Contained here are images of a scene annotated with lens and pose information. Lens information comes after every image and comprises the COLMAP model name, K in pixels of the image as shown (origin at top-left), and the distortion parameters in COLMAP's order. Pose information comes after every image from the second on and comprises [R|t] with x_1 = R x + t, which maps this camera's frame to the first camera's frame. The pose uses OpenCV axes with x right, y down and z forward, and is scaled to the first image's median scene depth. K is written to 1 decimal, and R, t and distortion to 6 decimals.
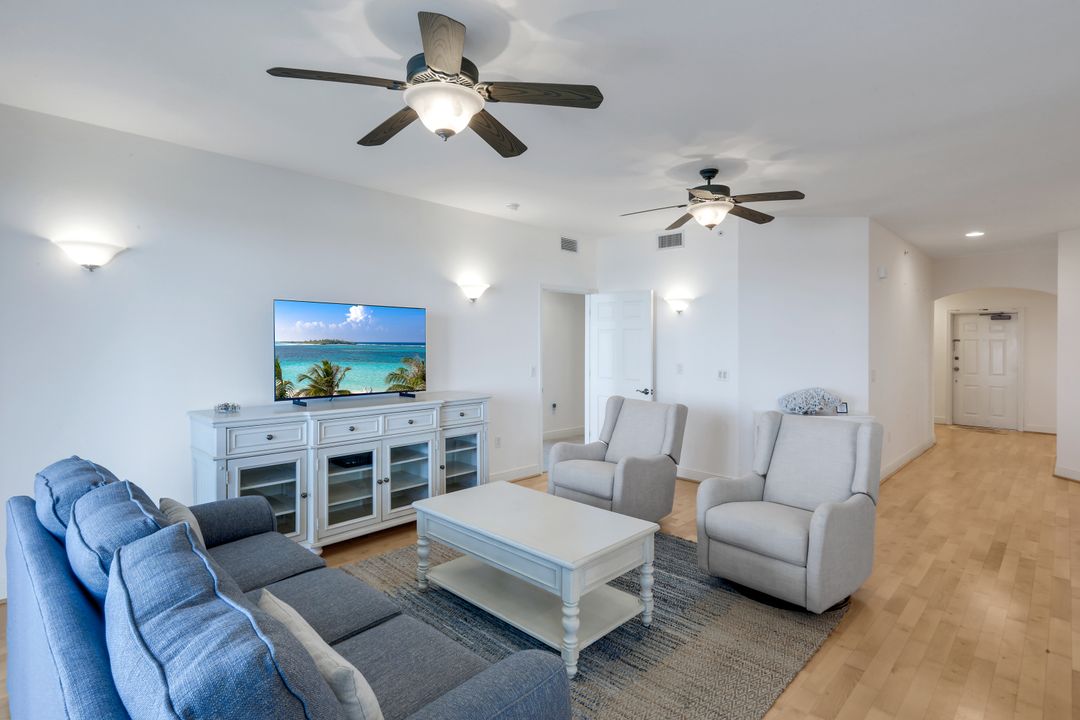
lens RADIAL K [[525.8, 0, 541.3], [0, 525.8, 357.9], [0, 0, 1]] dist [-0.020975, -0.000836]
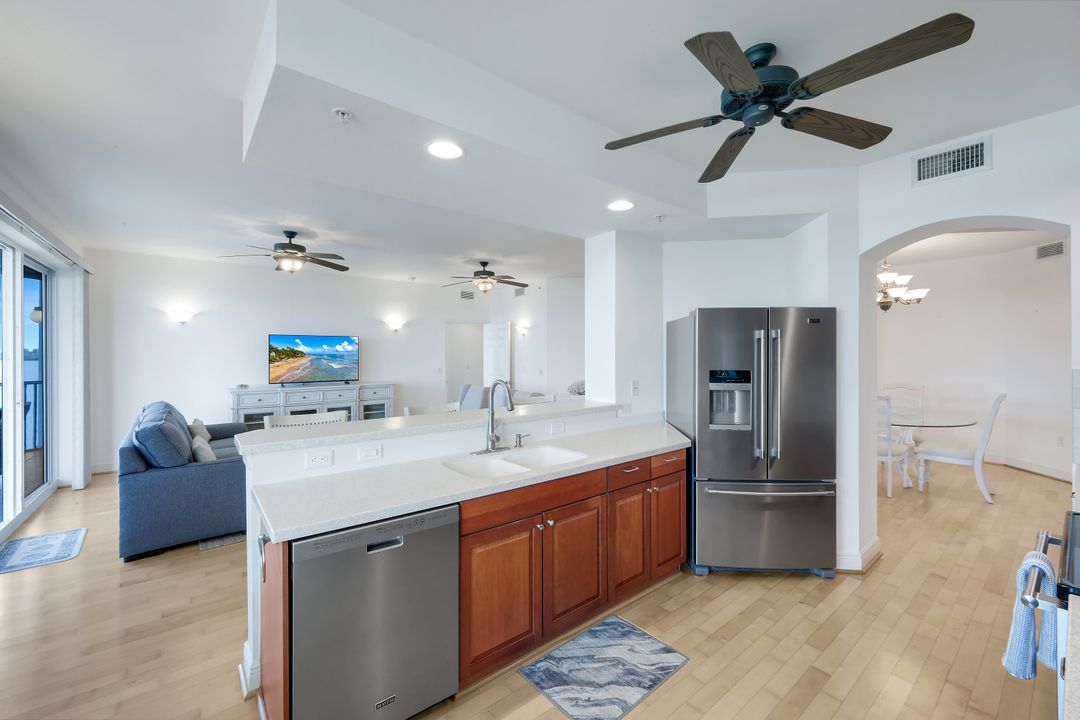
lens RADIAL K [[431.0, 0, 535.7], [0, 431.0, 356.9], [0, 0, 1]] dist [0.000544, 0.000123]
pose [[0.991798, -0.008255, -0.127549, 0.699548], [0.005945, 0.999811, -0.018484, 0.012558], [0.127678, 0.017574, 0.991660, -0.515870]]
